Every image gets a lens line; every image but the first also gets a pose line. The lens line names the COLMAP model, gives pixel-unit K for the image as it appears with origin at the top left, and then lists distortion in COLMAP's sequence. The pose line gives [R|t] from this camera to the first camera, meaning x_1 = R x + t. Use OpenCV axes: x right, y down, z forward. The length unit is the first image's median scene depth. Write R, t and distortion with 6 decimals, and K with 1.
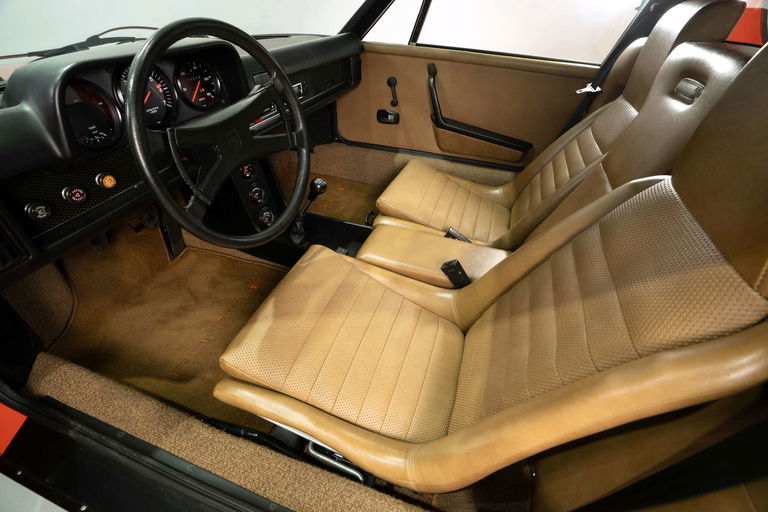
lens RADIAL K [[359.0, 0, 385.4], [0, 359.0, 254.5], [0, 0, 1]] dist [-0.074374, 0.028715]
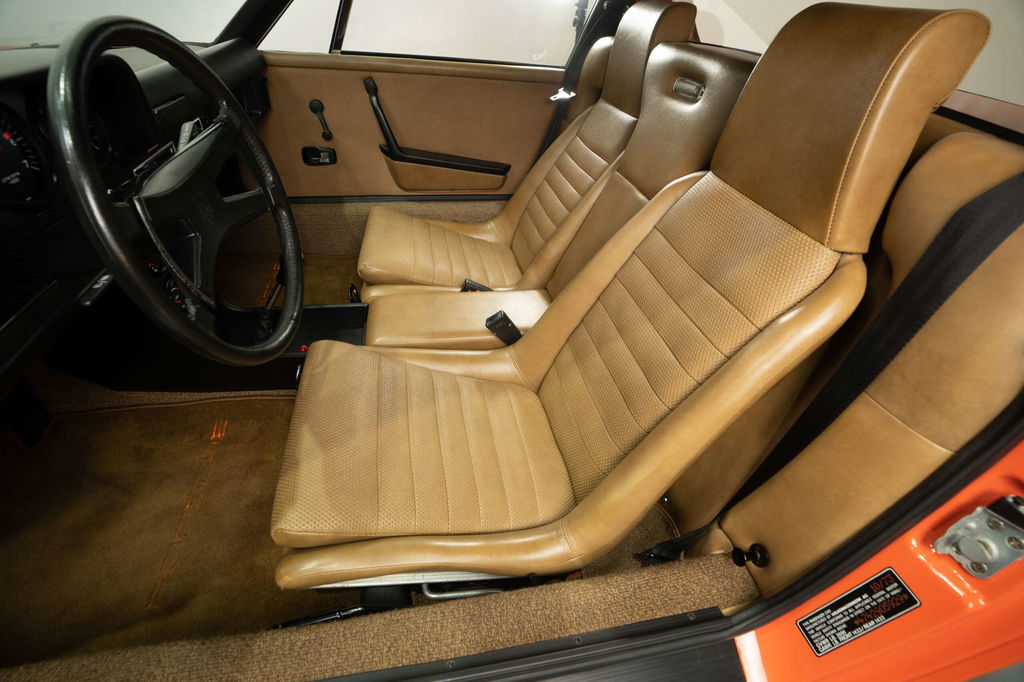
lens RADIAL K [[478.7, 0, 513.9], [0, 478.7, 338.9], [0, 0, 1]] dist [-0.074374, 0.028715]
pose [[0.864103, -0.272545, 0.423137, -0.232244], [0.265057, 0.961092, 0.077763, -0.001582], [-0.427868, 0.044961, 0.902723, -0.007689]]
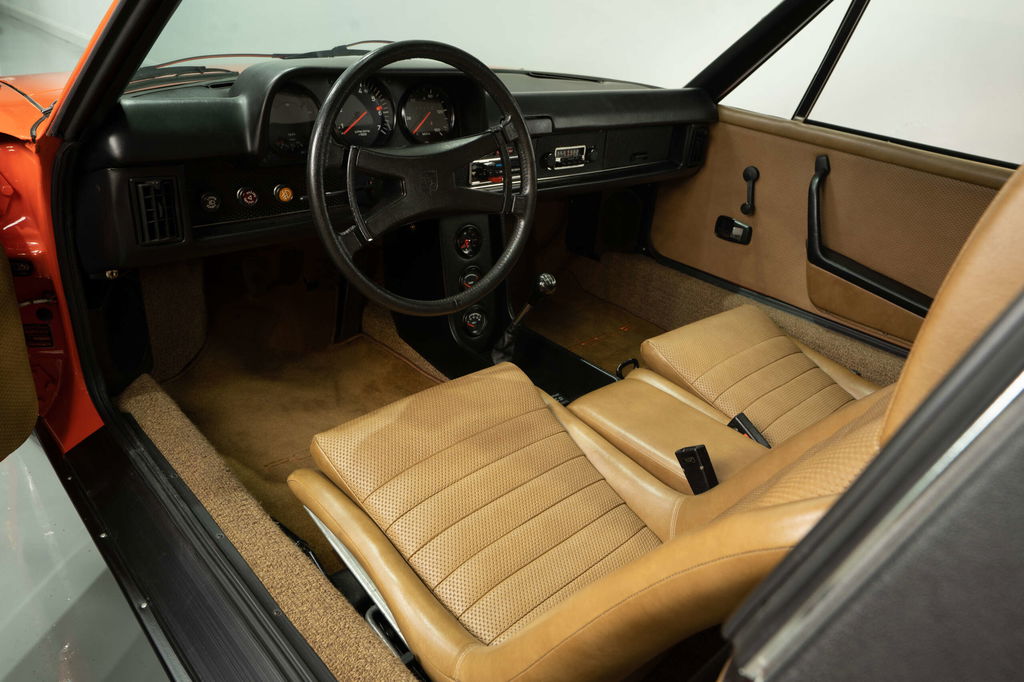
lens RADIAL K [[727.3, 0, 512.0], [0, 727.3, 341.0], [0, 0, 1]] dist [-0.002299, 0.000368]
pose [[0.879572, 0.258062, -0.399696, 0.318576], [-0.341281, 0.927567, -0.152143, 0.129777], [0.331483, 0.270229, 0.903933, -0.221410]]
